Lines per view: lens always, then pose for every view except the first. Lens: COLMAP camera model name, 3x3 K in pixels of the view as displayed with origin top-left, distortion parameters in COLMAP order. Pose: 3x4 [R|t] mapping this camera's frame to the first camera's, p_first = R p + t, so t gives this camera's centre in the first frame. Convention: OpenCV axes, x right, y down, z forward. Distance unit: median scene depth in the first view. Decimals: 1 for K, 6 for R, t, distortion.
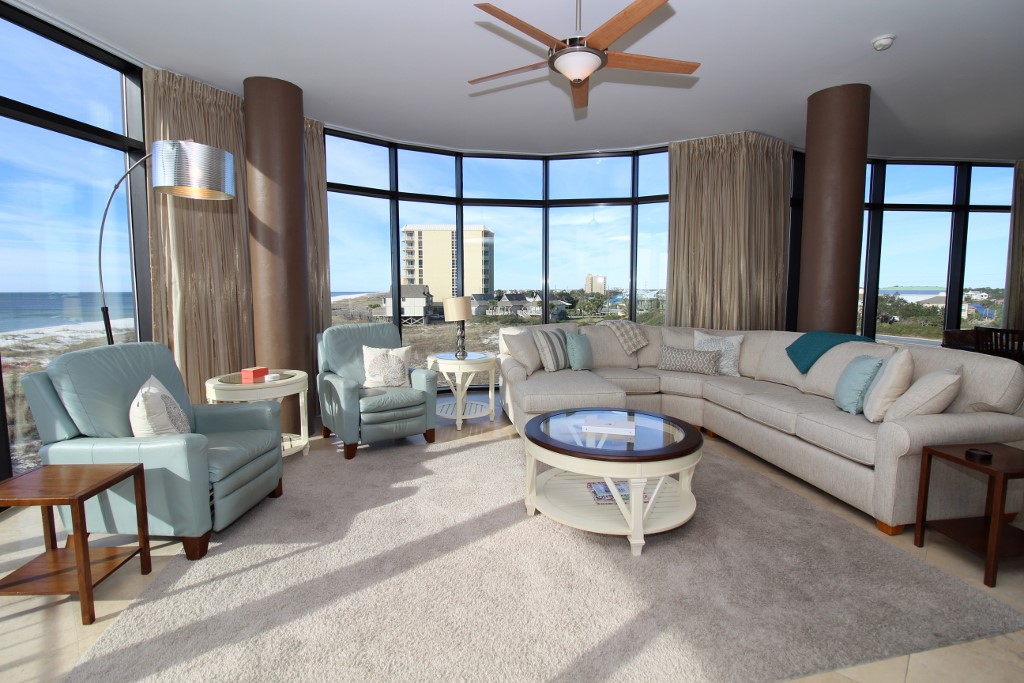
lens RADIAL K [[479.5, 0, 515.4], [0, 479.5, 333.0], [0, 0, 1]] dist [0.002984, -0.011223]
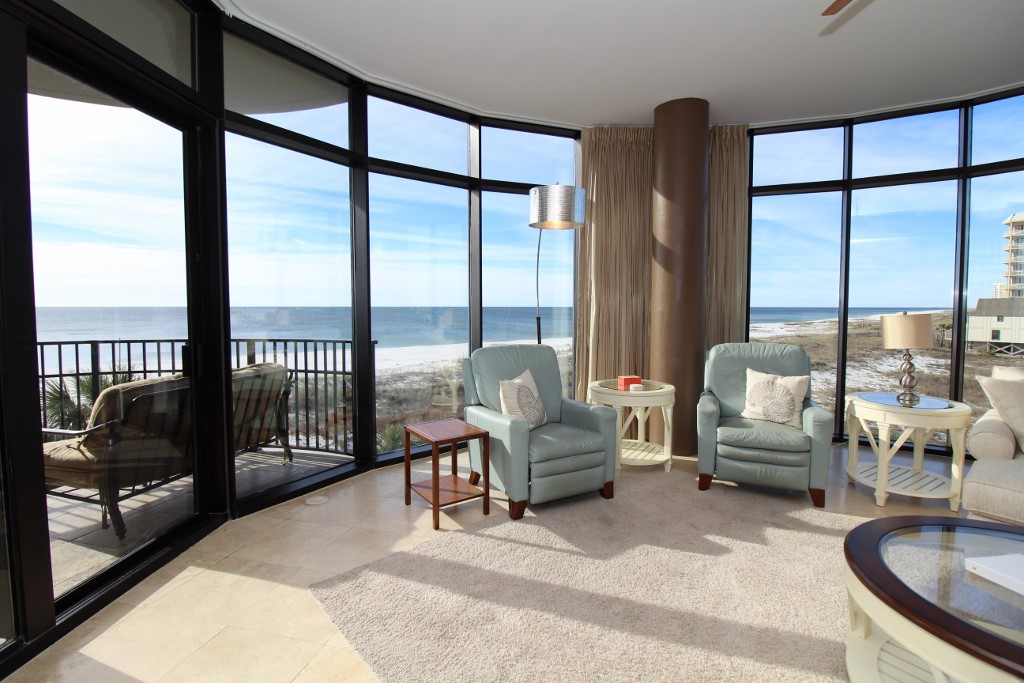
lens RADIAL K [[494.5, 0, 529.7], [0, 494.5, 326.9], [0, 0, 1]] dist [0.000492, -0.000128]
pose [[0.498127, 0.042059, -0.866083, 0.298980], [-0.078816, 0.996884, 0.003079, -0.023519], [0.863514, 0.066728, 0.499890, 0.238002]]
